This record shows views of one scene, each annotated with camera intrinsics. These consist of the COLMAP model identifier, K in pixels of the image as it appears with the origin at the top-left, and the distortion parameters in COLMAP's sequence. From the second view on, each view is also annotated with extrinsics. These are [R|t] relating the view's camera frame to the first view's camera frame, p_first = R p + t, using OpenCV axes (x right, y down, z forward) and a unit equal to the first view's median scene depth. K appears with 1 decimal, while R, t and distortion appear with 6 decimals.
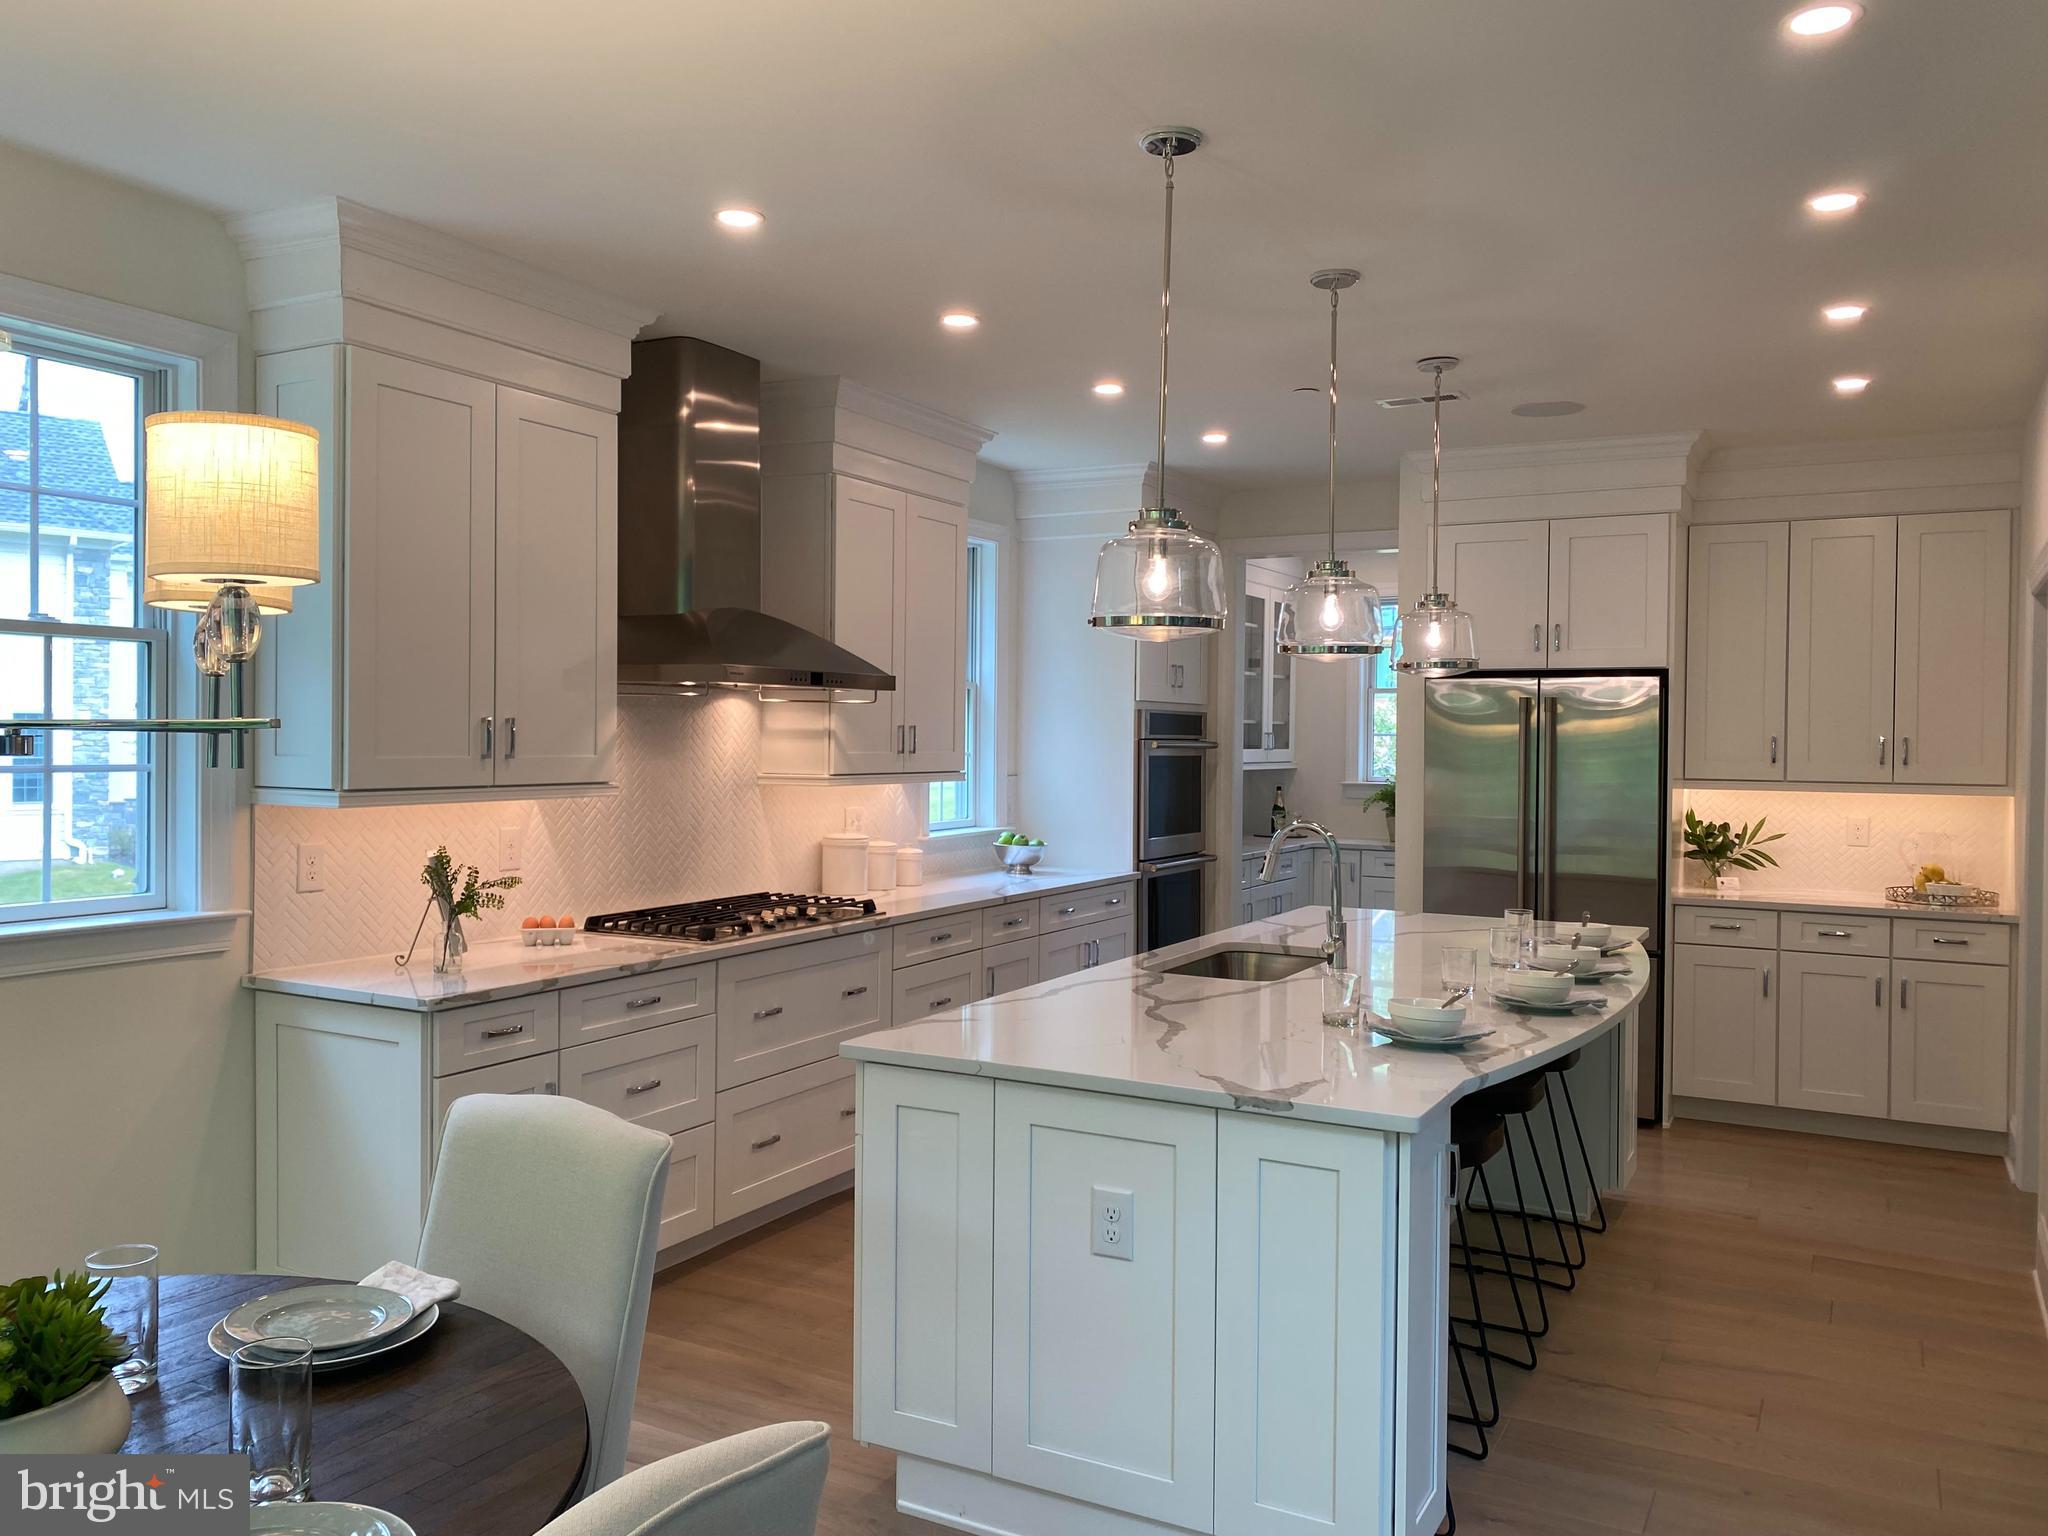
lens RADIAL K [[1530.6, 0, 1024.0], [0, 1530.6, 768.0], [0, 0, 1]] dist [0.085656, -0.000330]
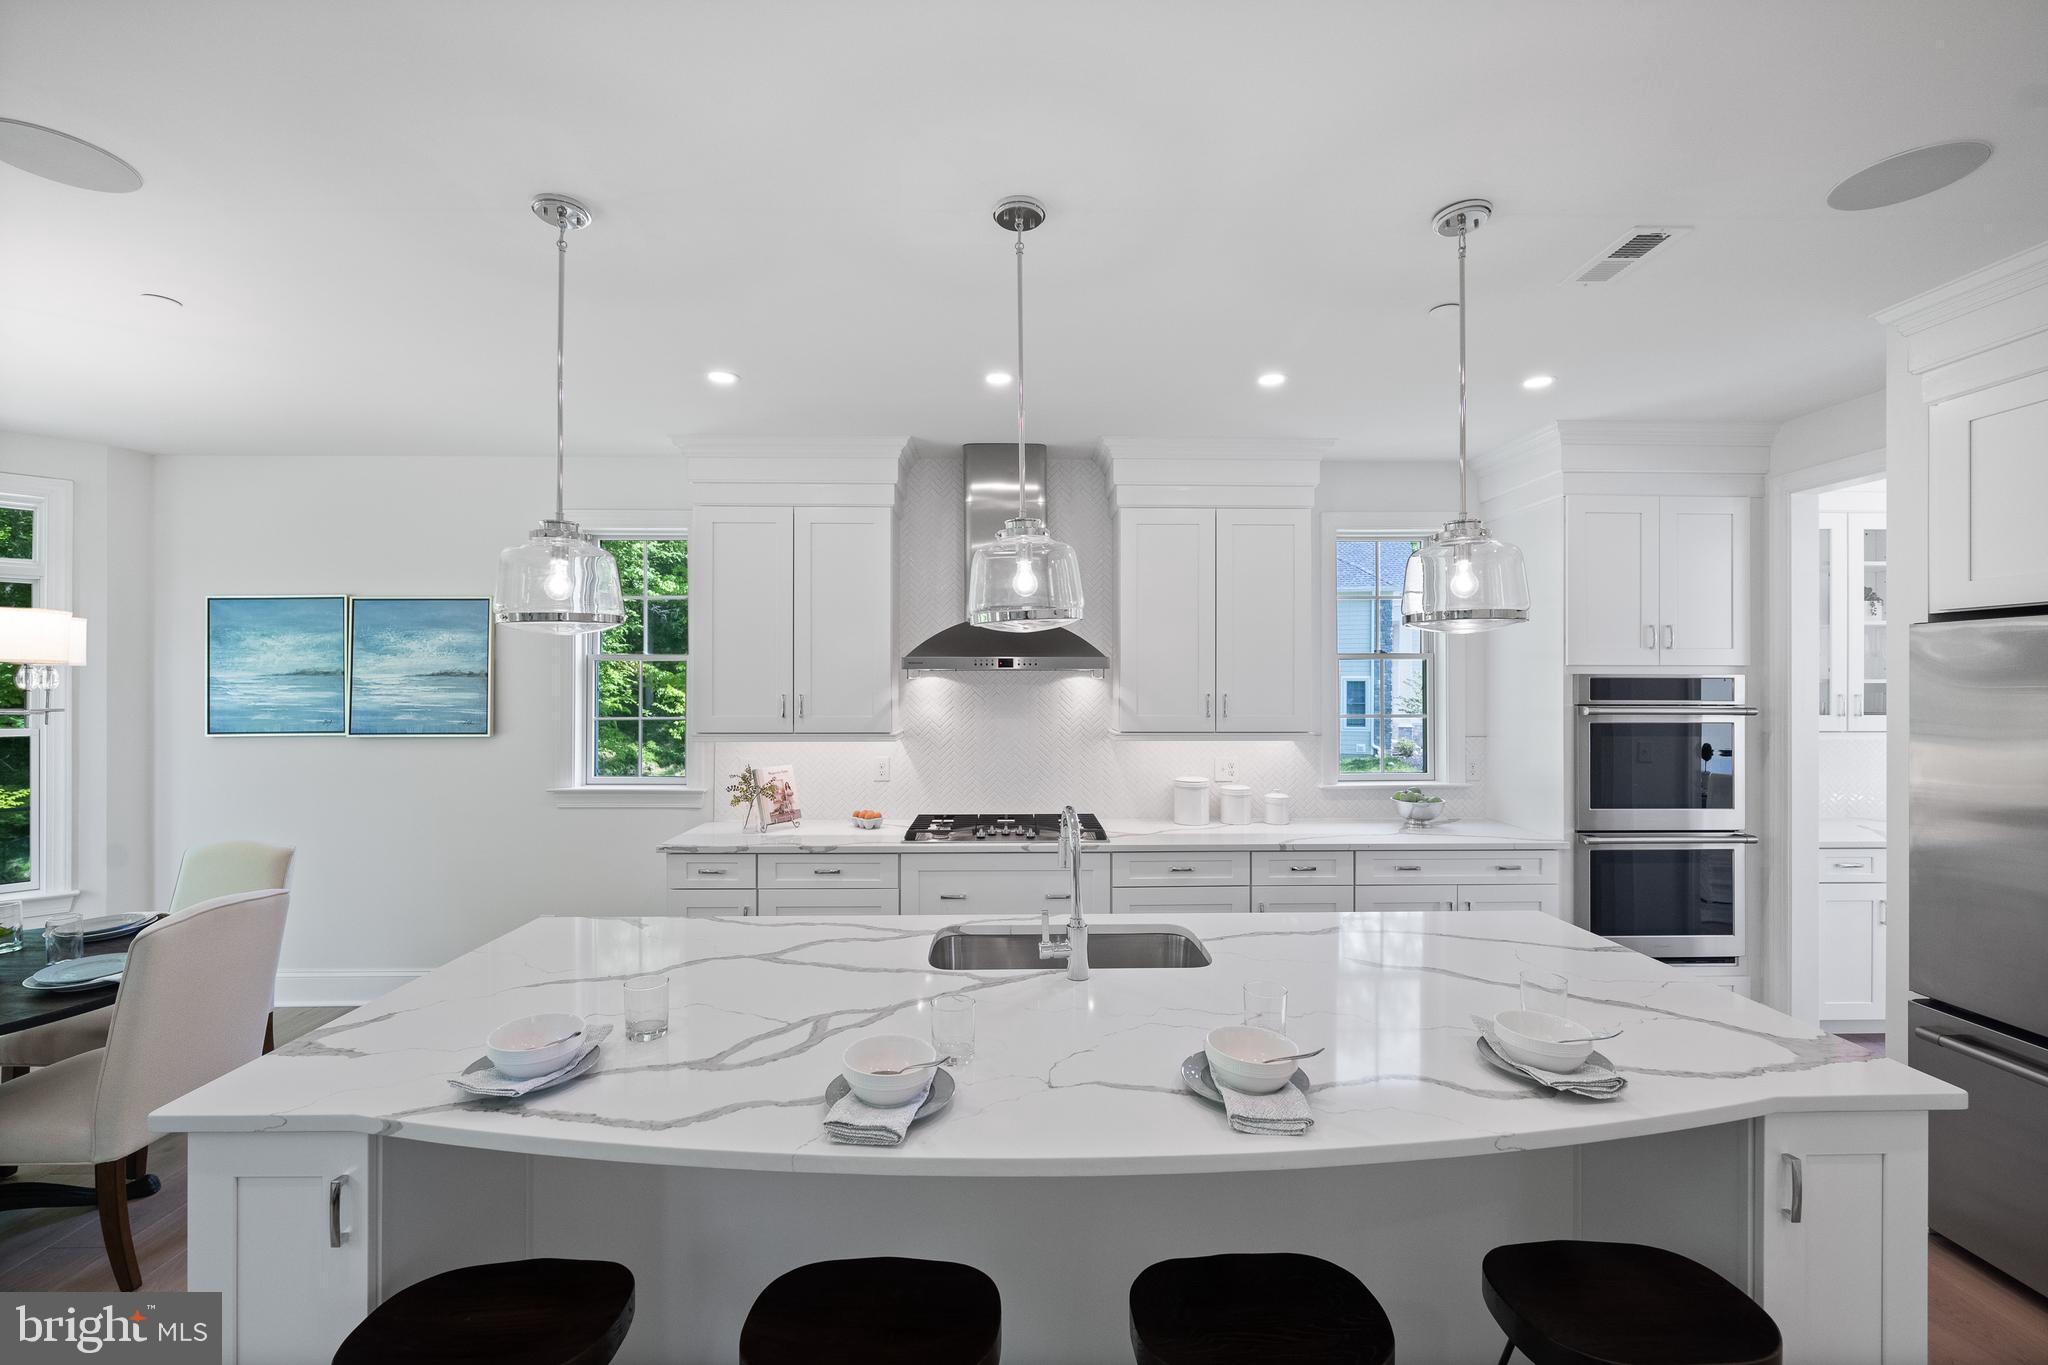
lens RADIAL K [[841.8, 0, 1011.6], [0, 841.8, 686.6], [0, 0, 1]] dist [-0.002699, 0.000014]
pose [[0.499376, -0.009369, -0.866335, 0.402854], [-0.011839, 0.999774, -0.017636, -0.017961], [0.866304, 0.019063, 0.499153, 0.479813]]
